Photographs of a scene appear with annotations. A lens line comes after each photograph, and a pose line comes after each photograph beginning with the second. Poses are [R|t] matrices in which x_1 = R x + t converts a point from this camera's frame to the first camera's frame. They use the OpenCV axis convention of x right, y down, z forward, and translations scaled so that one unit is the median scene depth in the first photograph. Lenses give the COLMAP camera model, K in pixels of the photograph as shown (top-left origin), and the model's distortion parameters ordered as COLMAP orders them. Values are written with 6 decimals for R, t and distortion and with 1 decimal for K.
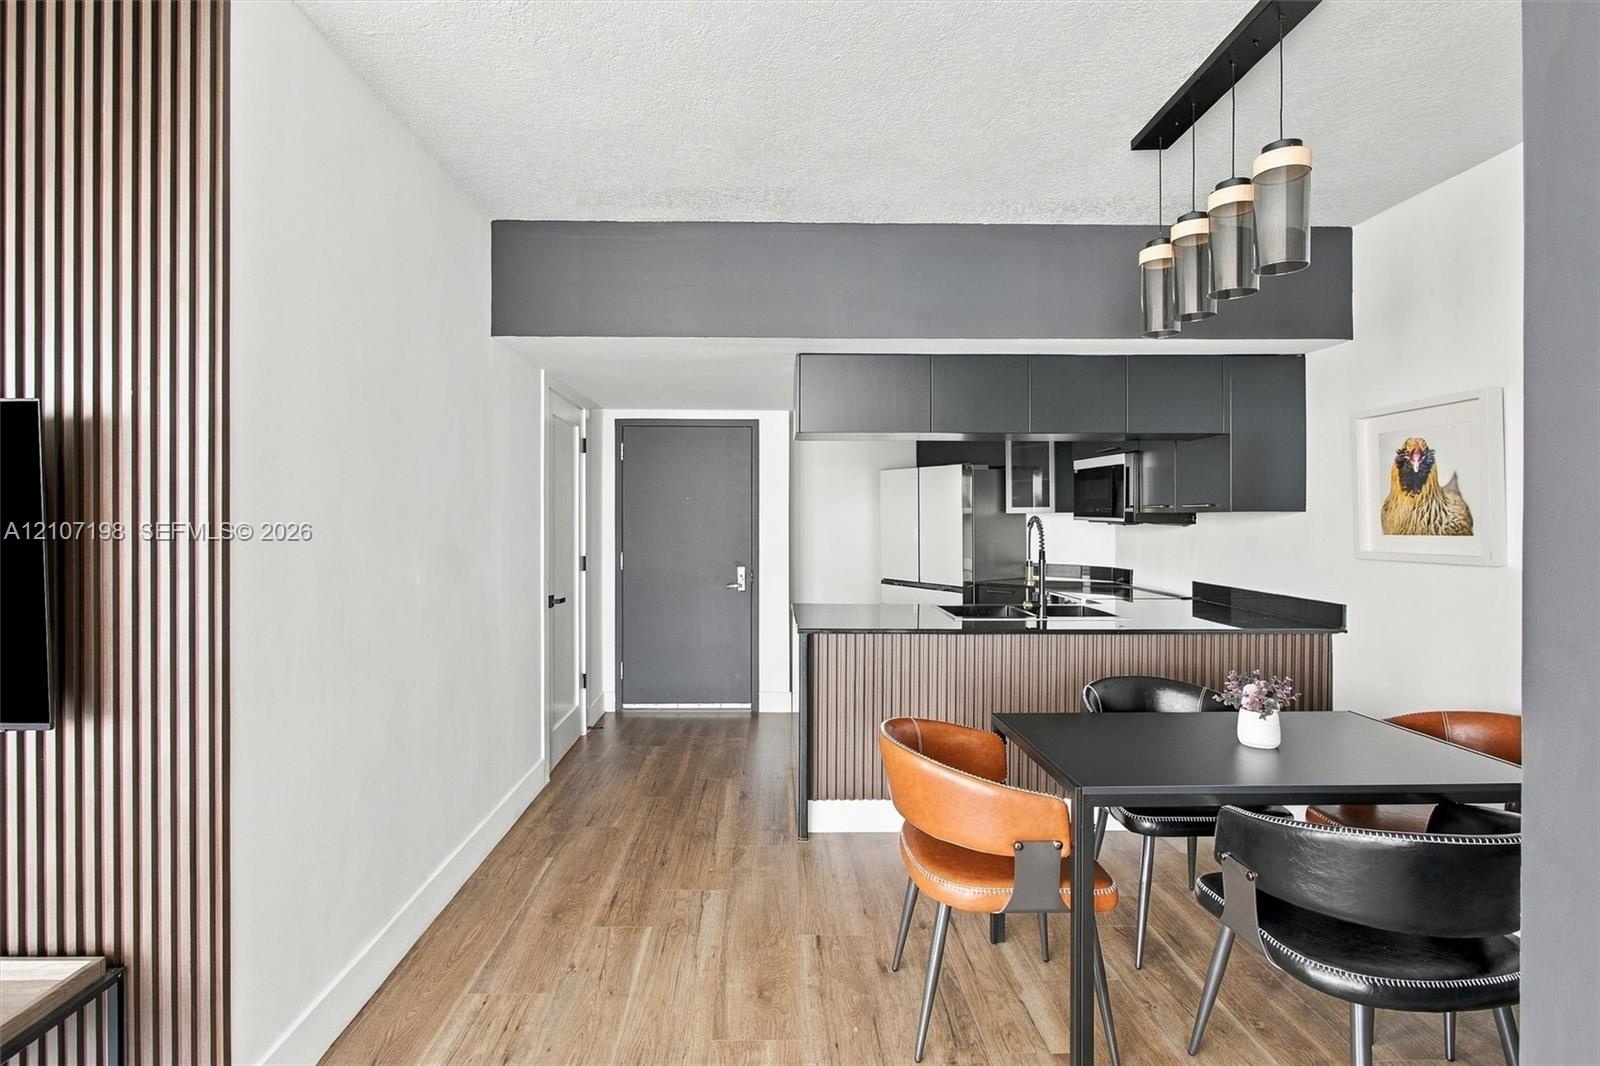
lens RADIAL K [[787.5, 0, 776.6], [0, 787.5, 519.3], [0, 0, 1]] dist [-0.000537, 0.000533]
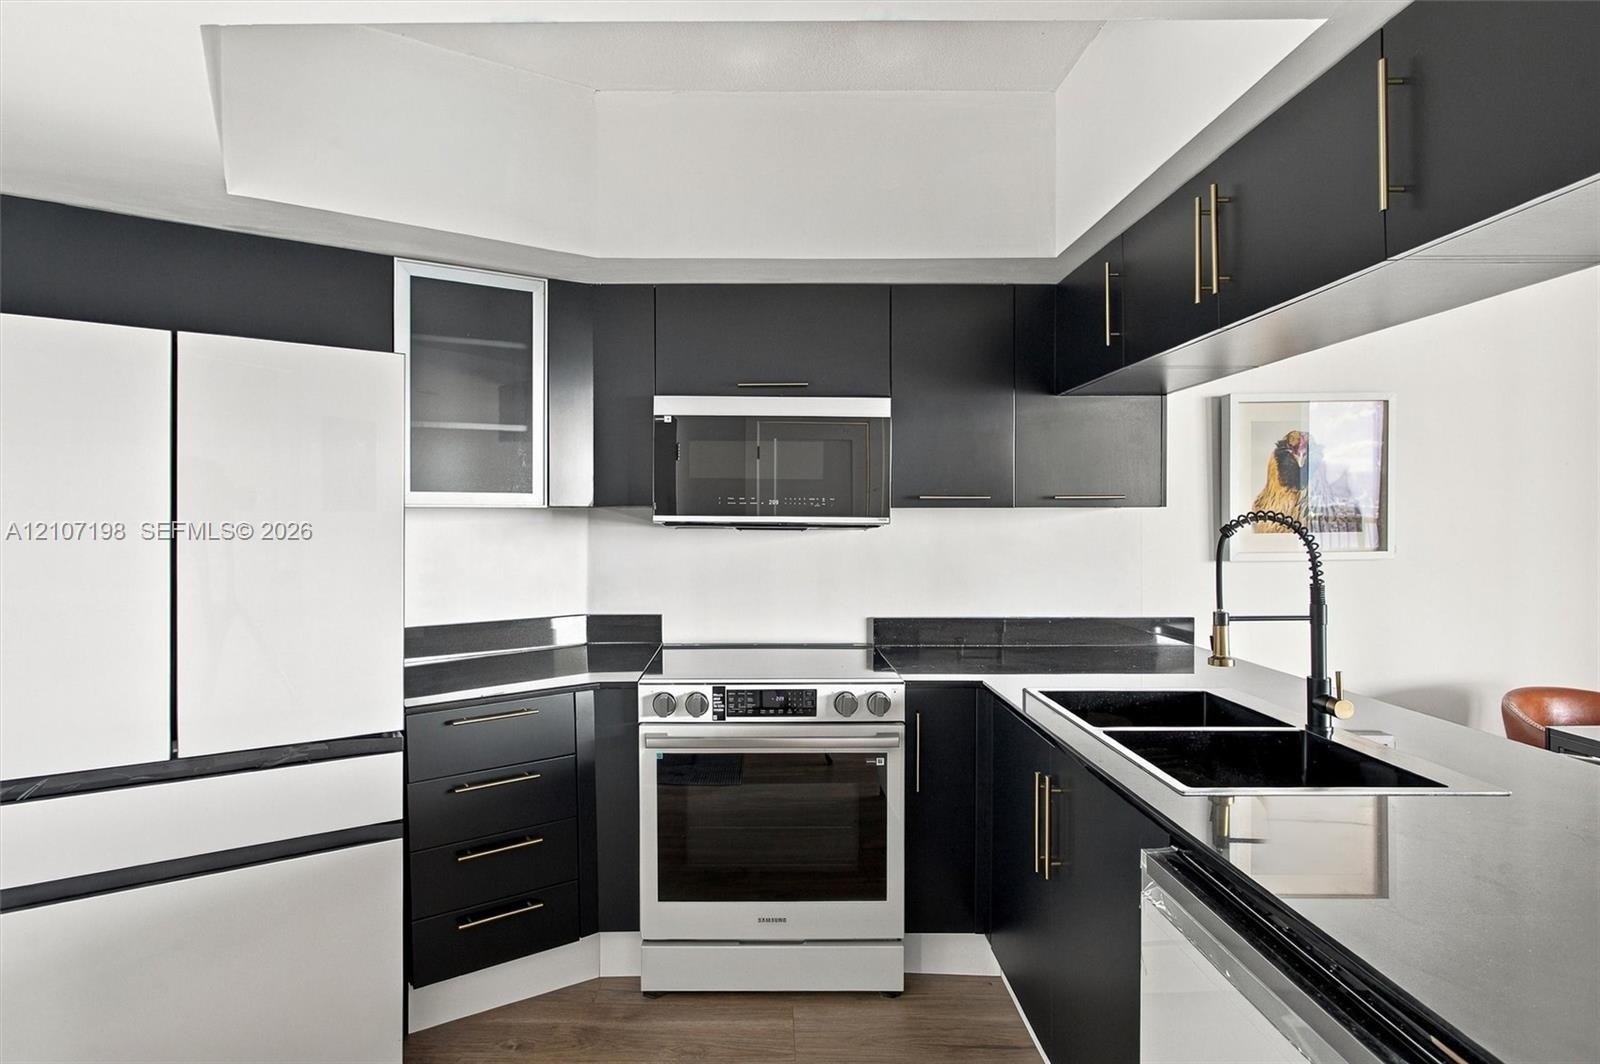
lens RADIAL K [[829.8, 0, 768.8], [0, 829.8, 524.7], [0, 0, 1]] dist [0.000284, 0.000186]
pose [[0.013607, -0.012147, 0.999834, -0.164851], [0.005099, 0.999914, 0.012079, -0.004536], [-0.999894, 0.004934, 0.013668, 1.335041]]
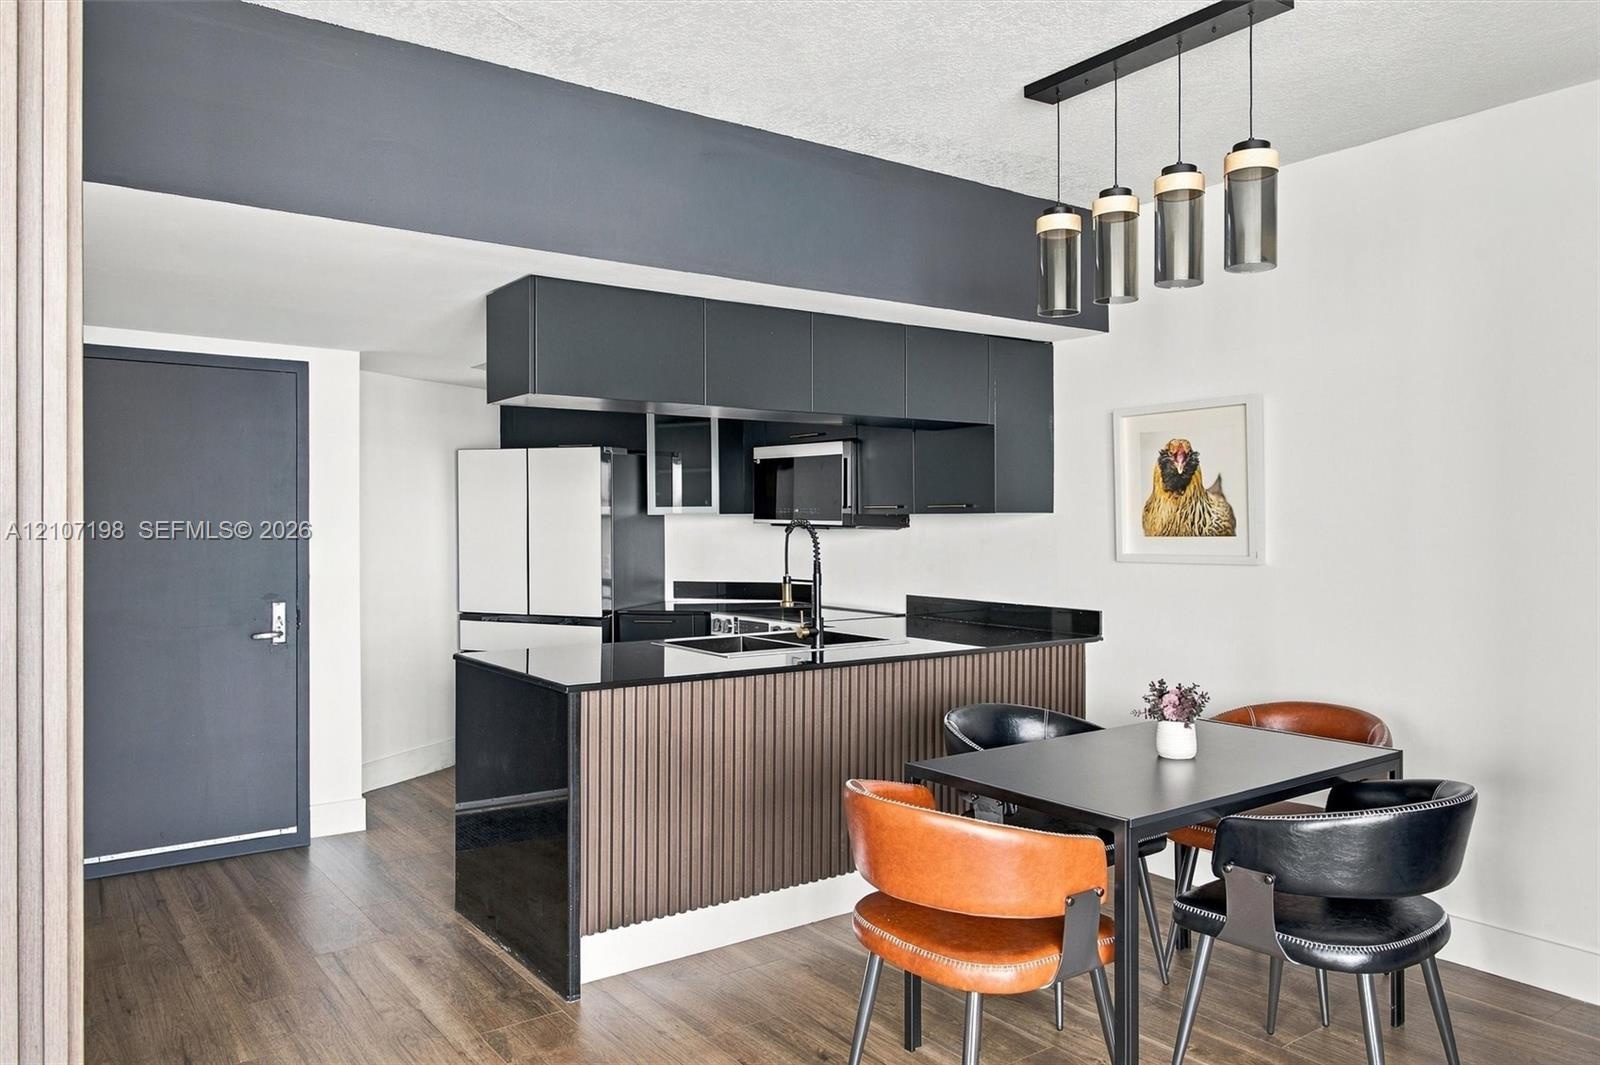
lens RADIAL K [[1139.6, 0, 800.0], [0, 1139.6, 532.5], [0, 0, 1]] dist [-0.002983, 0.000165]
pose [[0.815114, -0.009054, 0.579230, -0.341328], [0.004687, 0.999948, 0.009034, -0.000440], [-0.579282, -0.004649, 0.815114, 0.083652]]
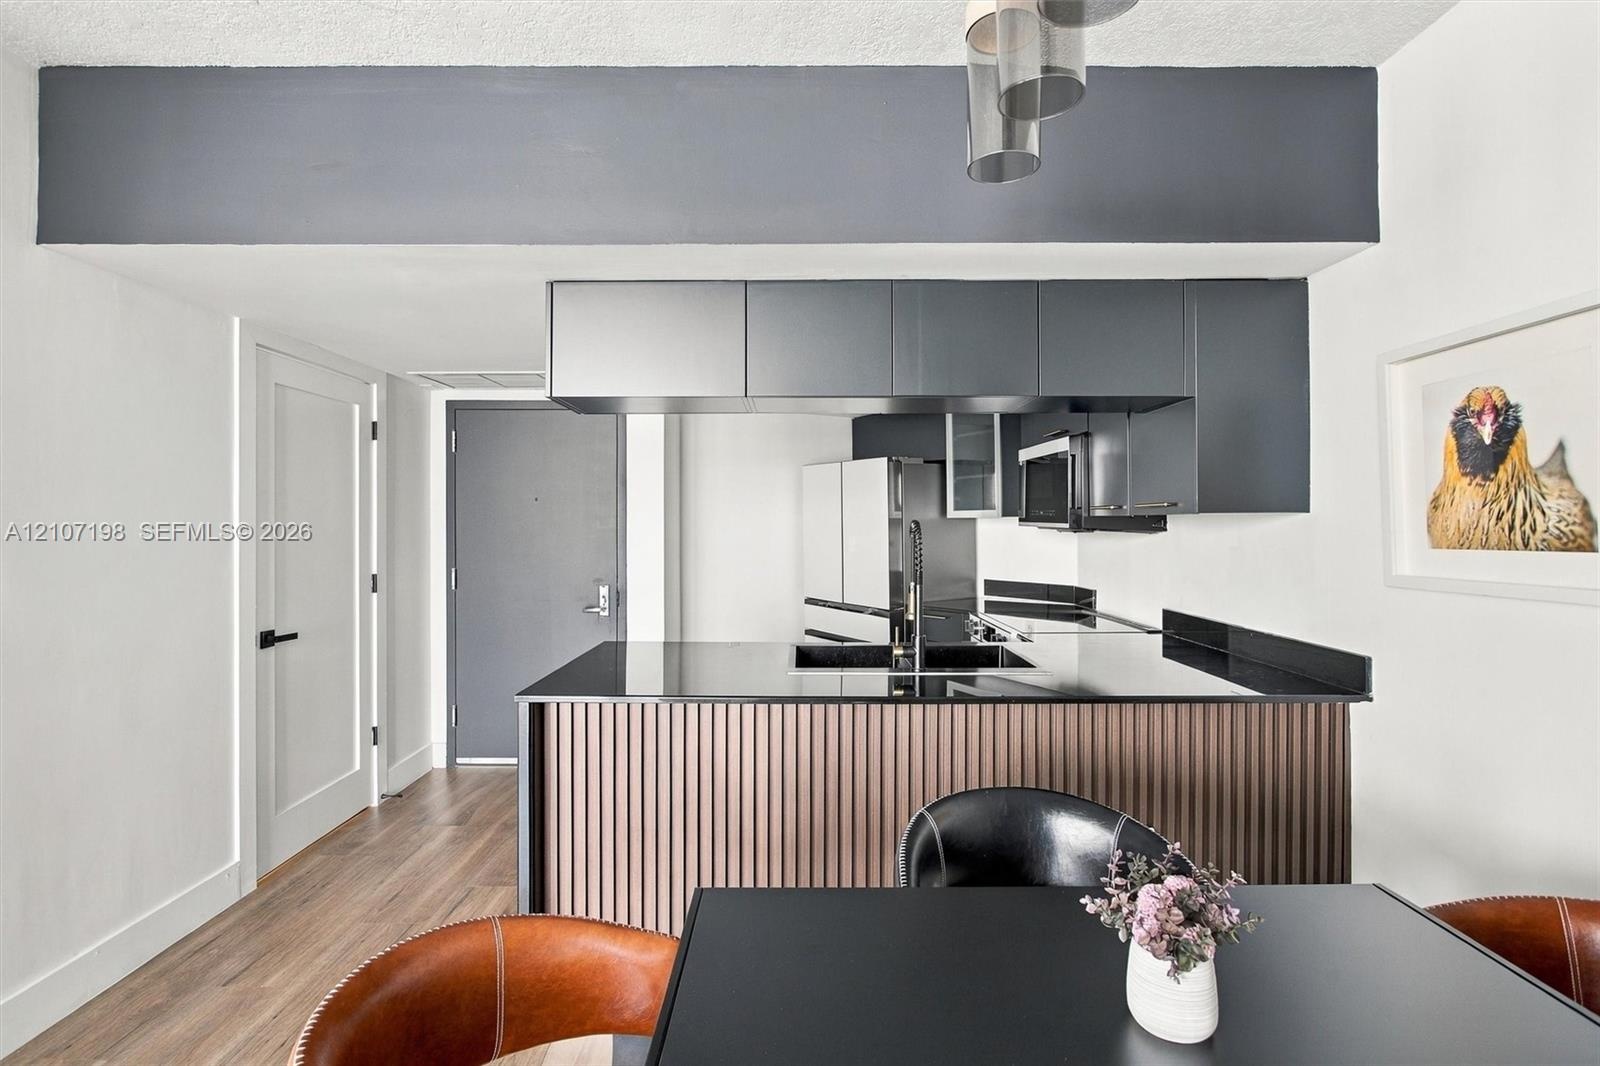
lens RADIAL K [[774.9, 0, 798.9], [0, 774.9, 522.0], [0, 0, 1]] dist [-0.002916, -0.000915]
pose [[0.999891, -0.001654, -0.014661, 0.247726], [0.001571, 0.999983, -0.005703, 0.001070], [0.014671, 0.005680, 0.999876, 0.336948]]
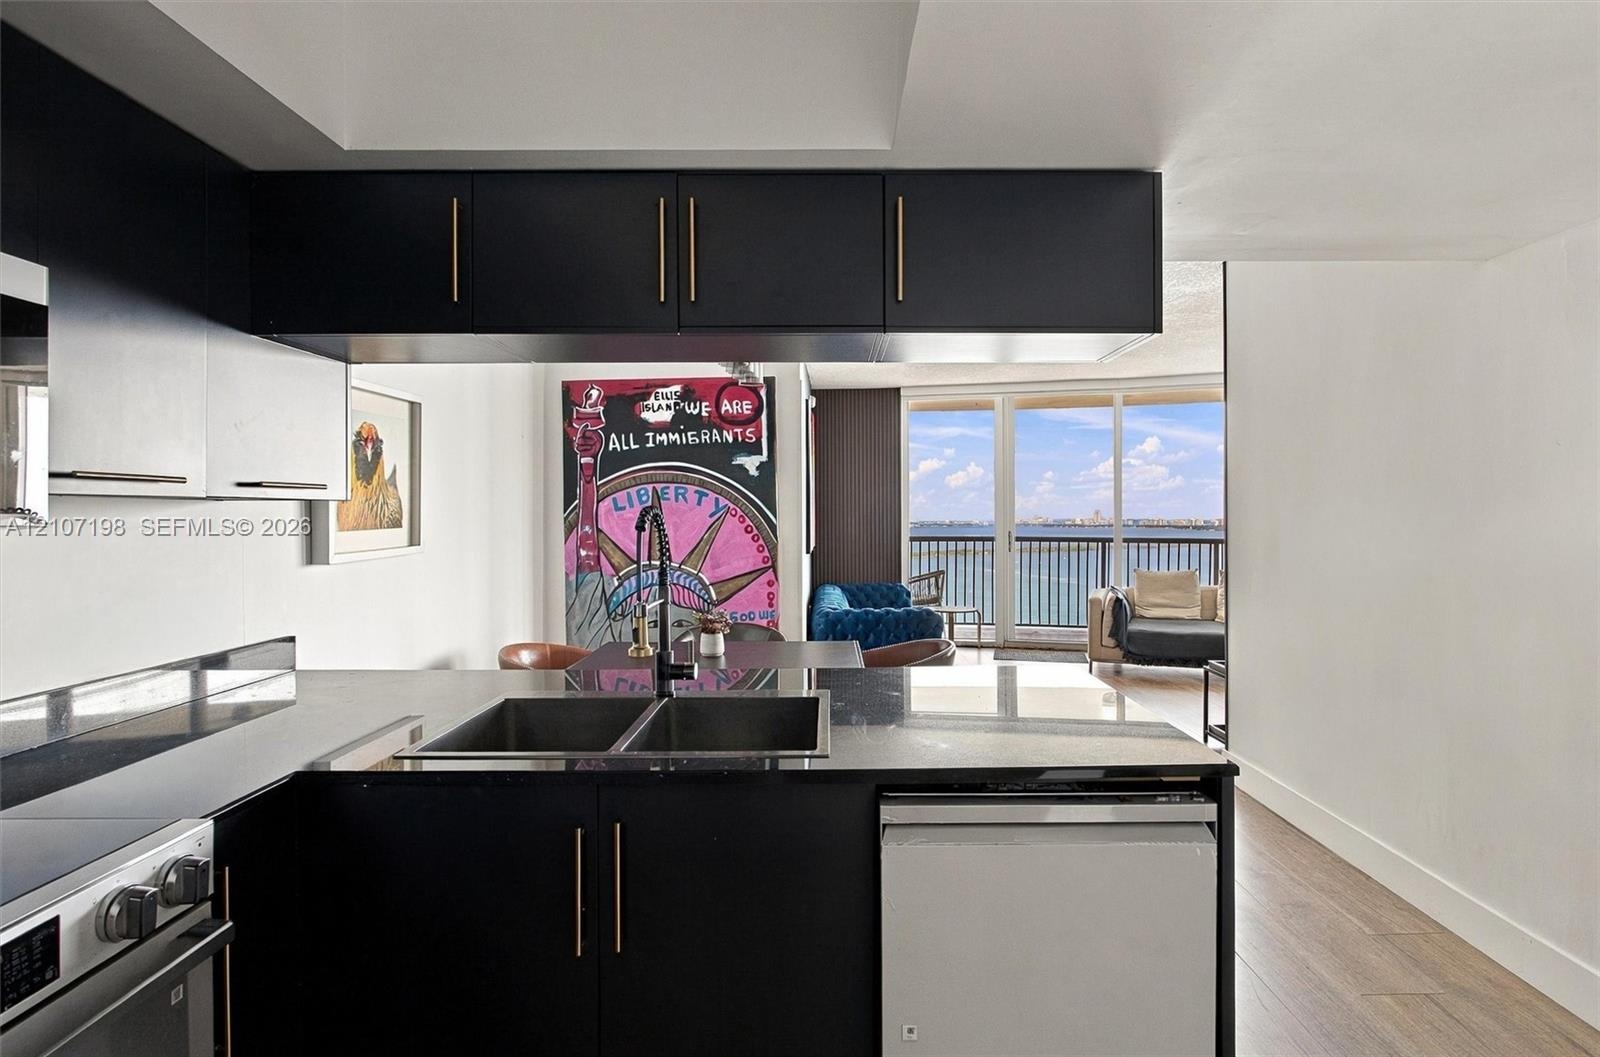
lens RADIAL K [[792.6, 0, 825.1], [0, 792.6, 519.9], [0, 0, 1]] dist [-0.000911, 0.000010]
pose [[-0.999963, 0.003350, 0.007968, 0.227569], [0.003461, 0.999896, 0.013981, -0.002294], [-0.007921, 0.014008, -0.999871, 1.566225]]
